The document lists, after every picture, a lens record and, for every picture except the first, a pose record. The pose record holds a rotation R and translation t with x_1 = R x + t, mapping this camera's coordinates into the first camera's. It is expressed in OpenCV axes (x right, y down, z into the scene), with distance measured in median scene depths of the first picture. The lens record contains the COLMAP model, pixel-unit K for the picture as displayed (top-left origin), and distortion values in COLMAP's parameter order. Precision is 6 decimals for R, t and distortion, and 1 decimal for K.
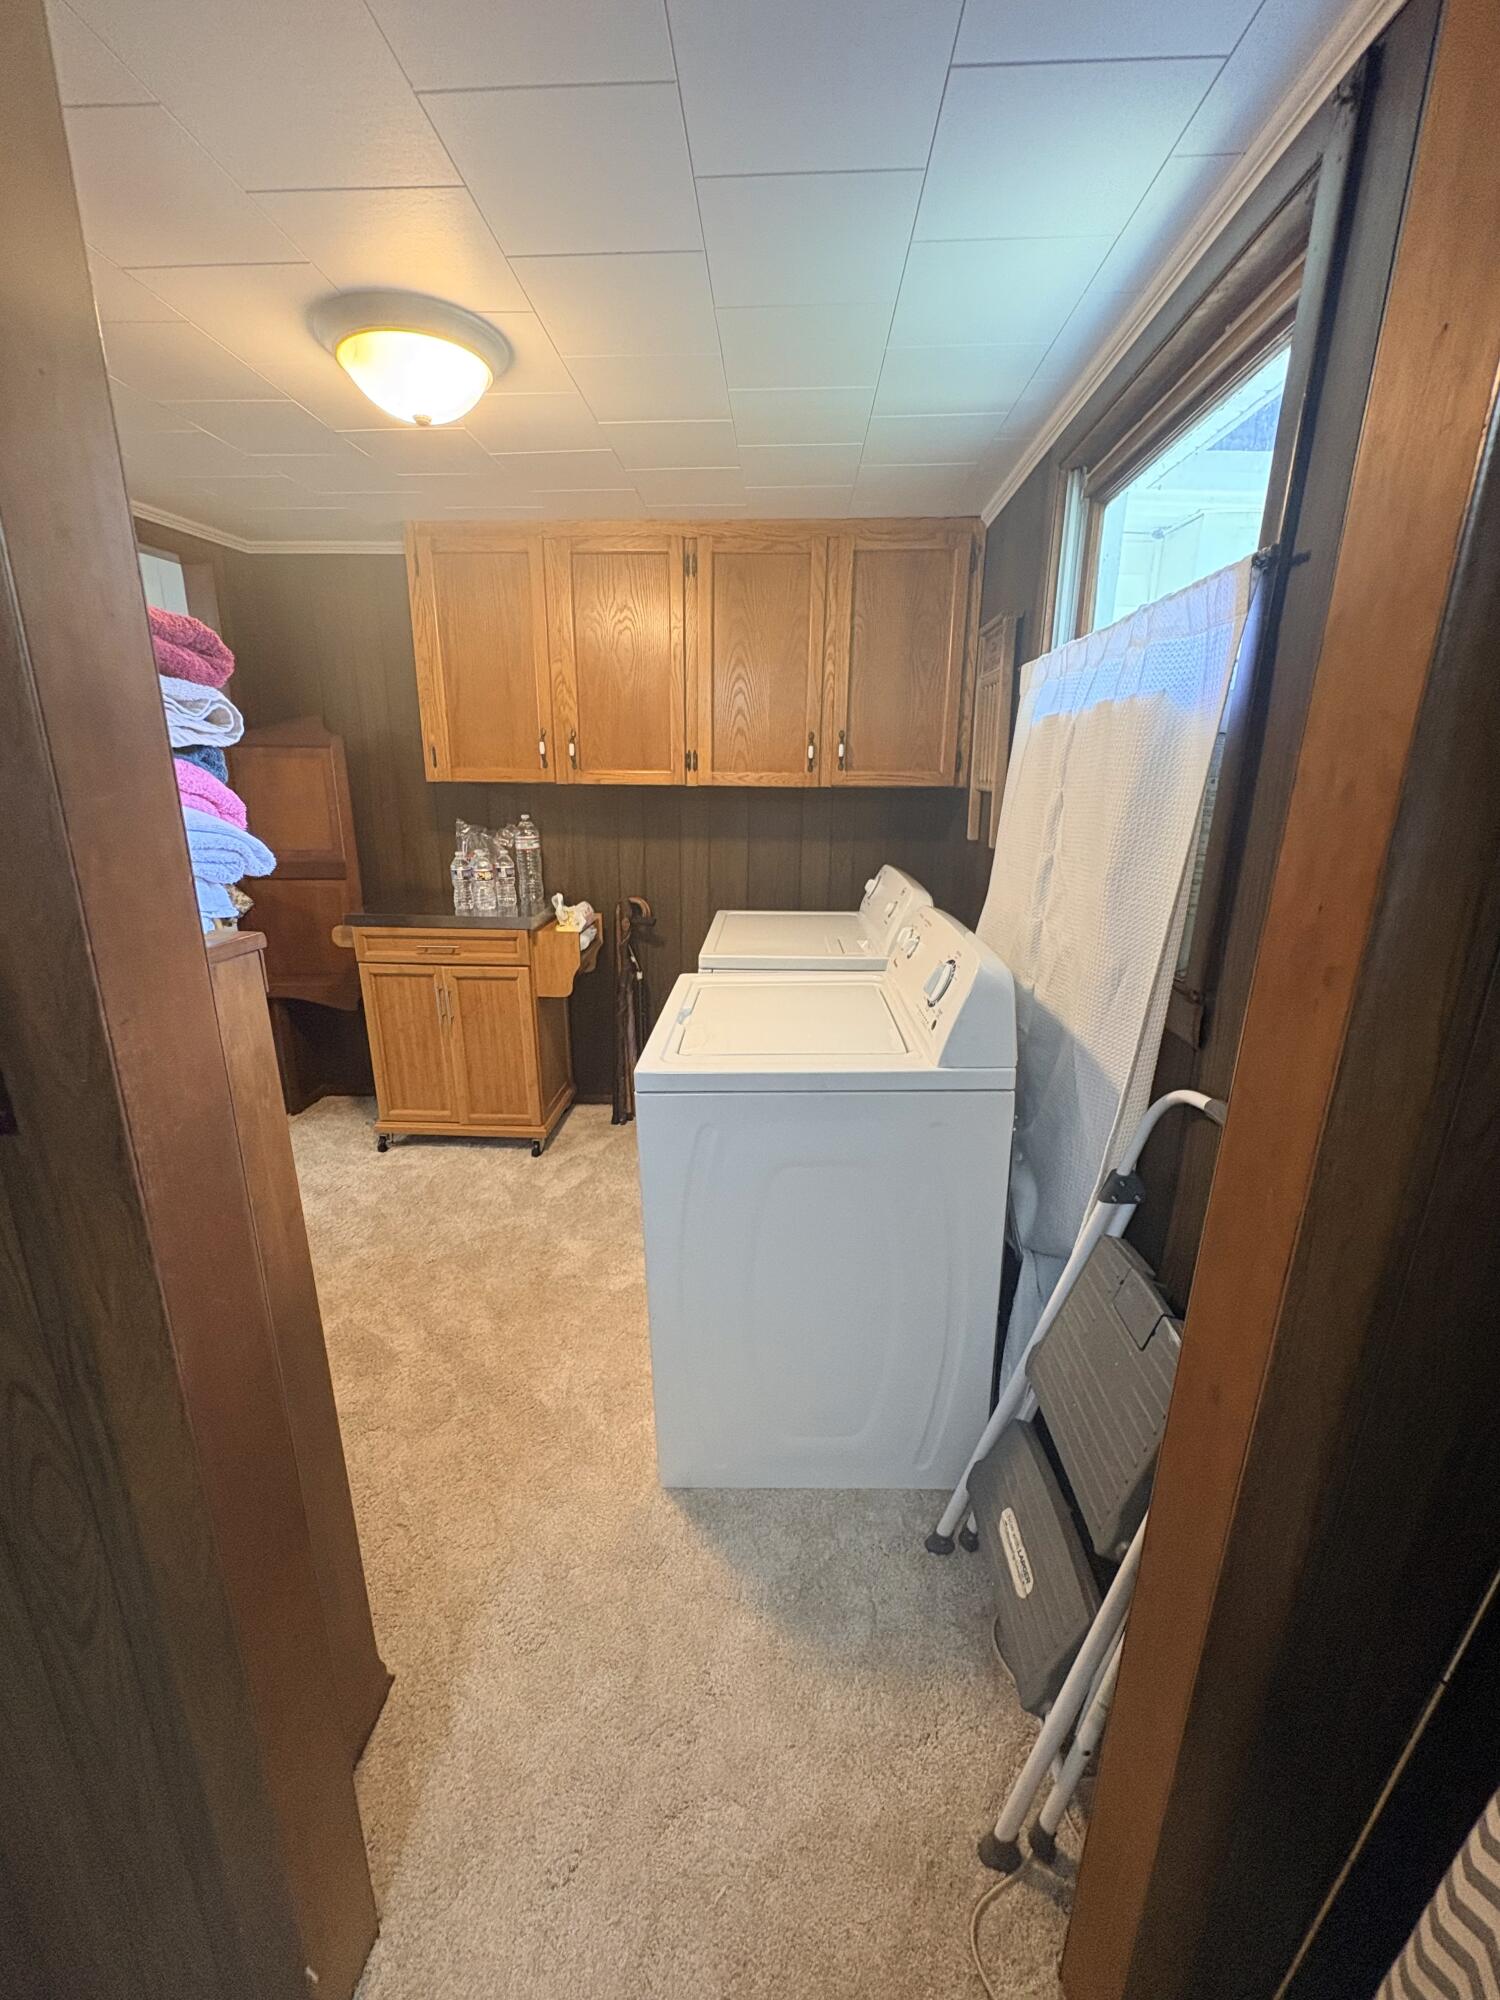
lens RADIAL K [[794.0, 0, 746.7], [0, 794.0, 999.1], [0, 0, 1]] dist [-0.002248, 0.001258]
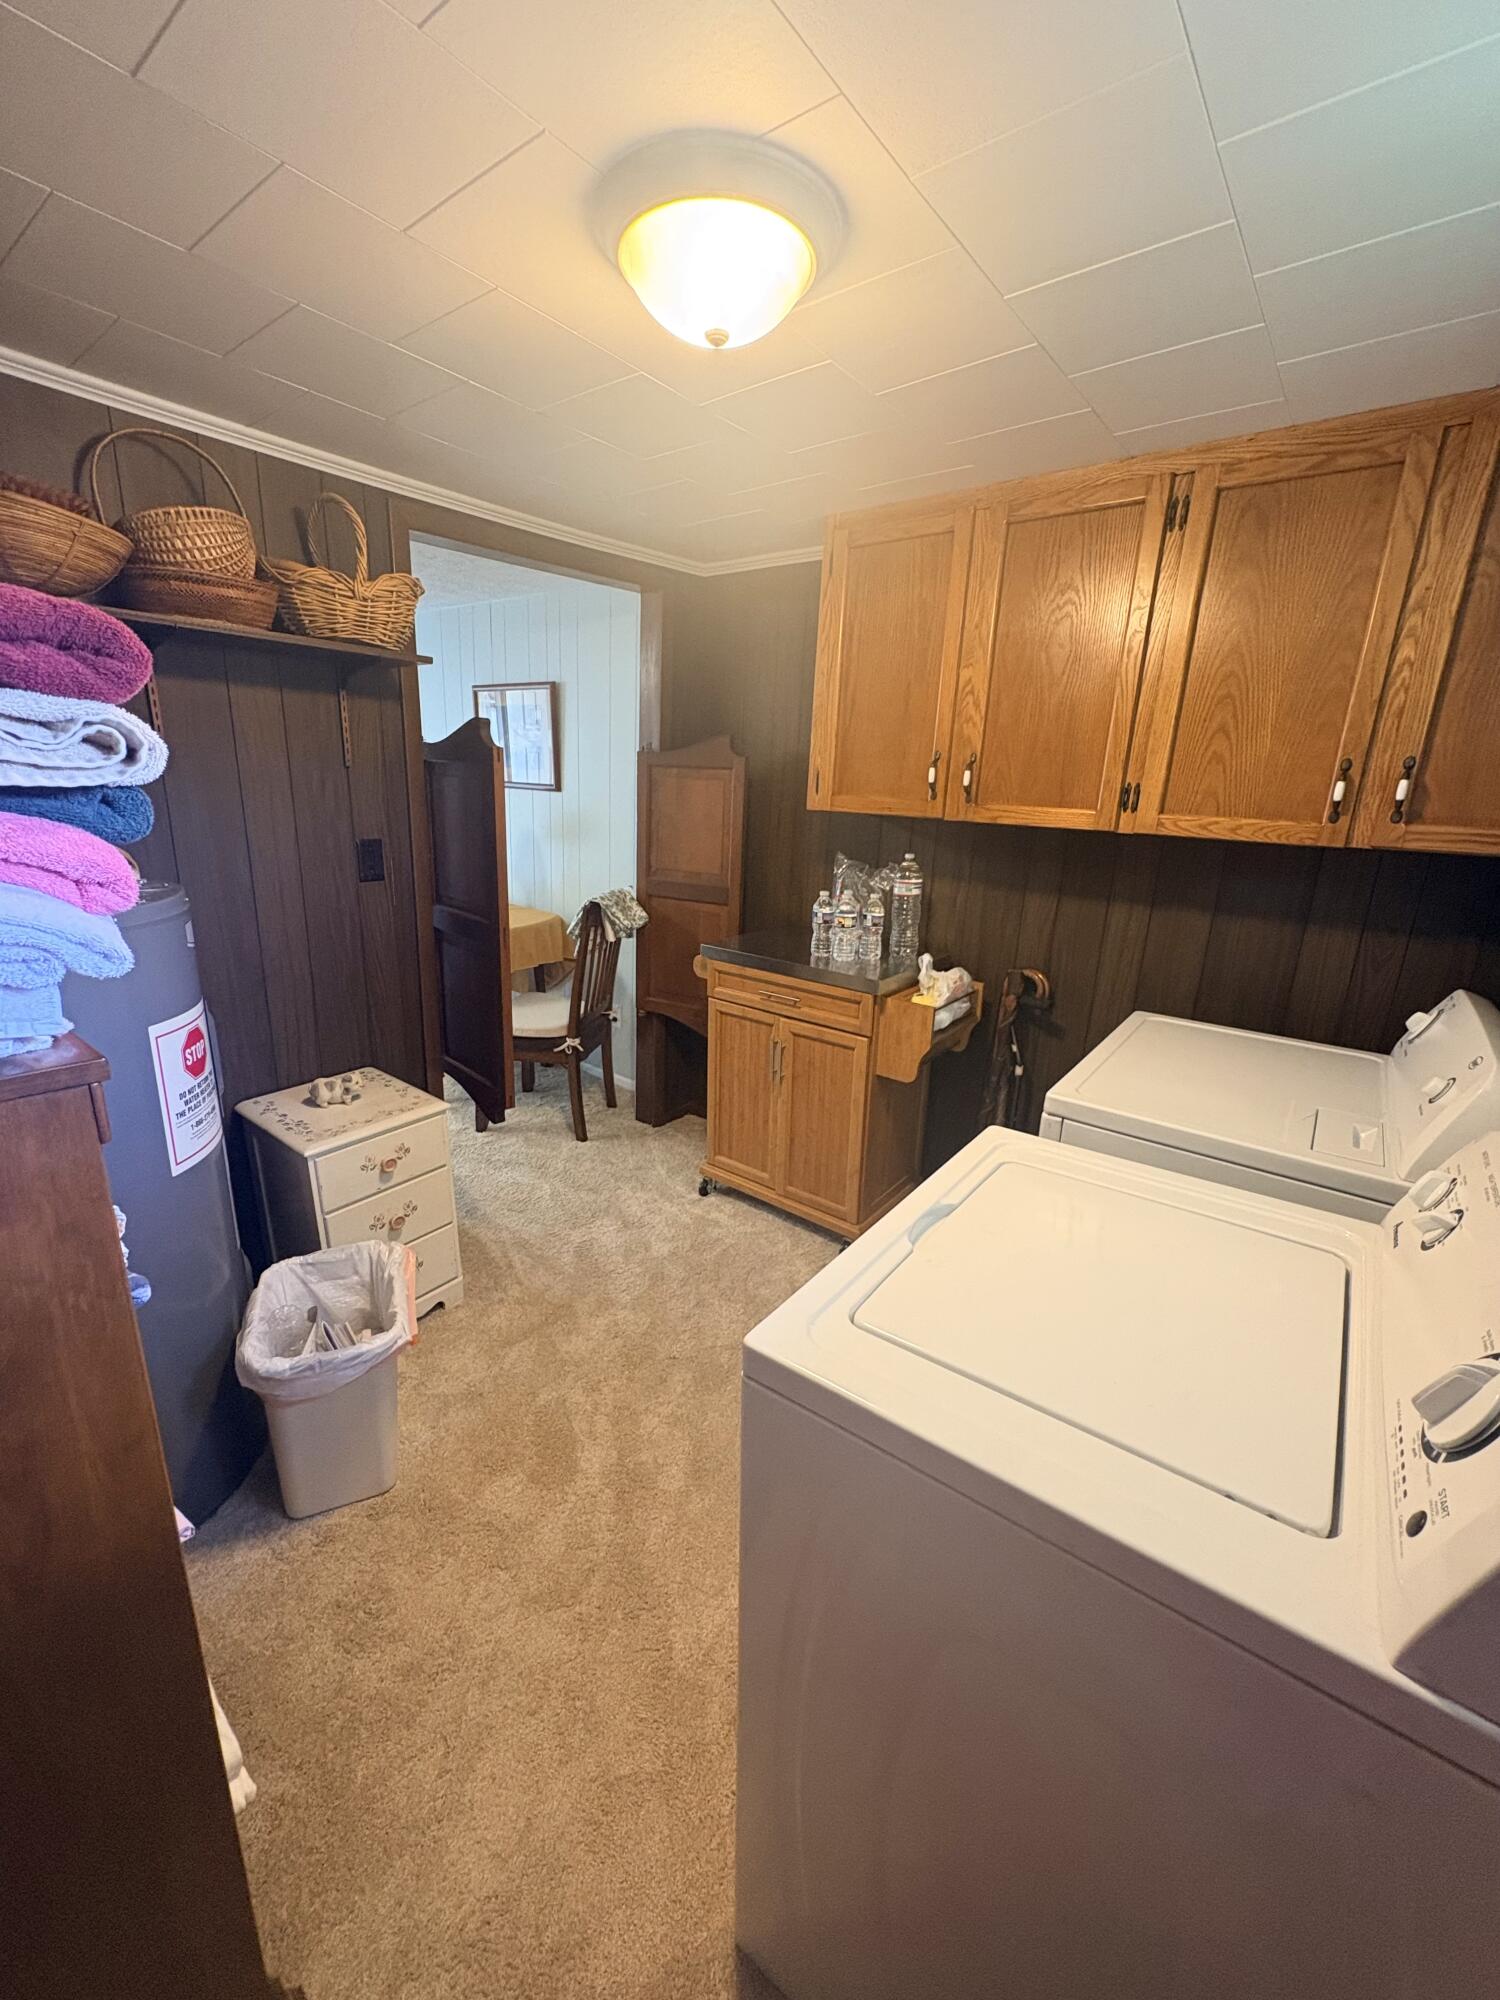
lens RADIAL K [[794.0, 0, 752.1], [0, 794.0, 999.5], [0, 0, 1]] dist [-0.002248, 0.001258]
pose [[0.819385, 0.174731, -0.545964, 0.068812], [-0.185793, 0.981950, 0.035426, -0.086766], [0.542300, 0.072409, 0.837059, 0.242038]]
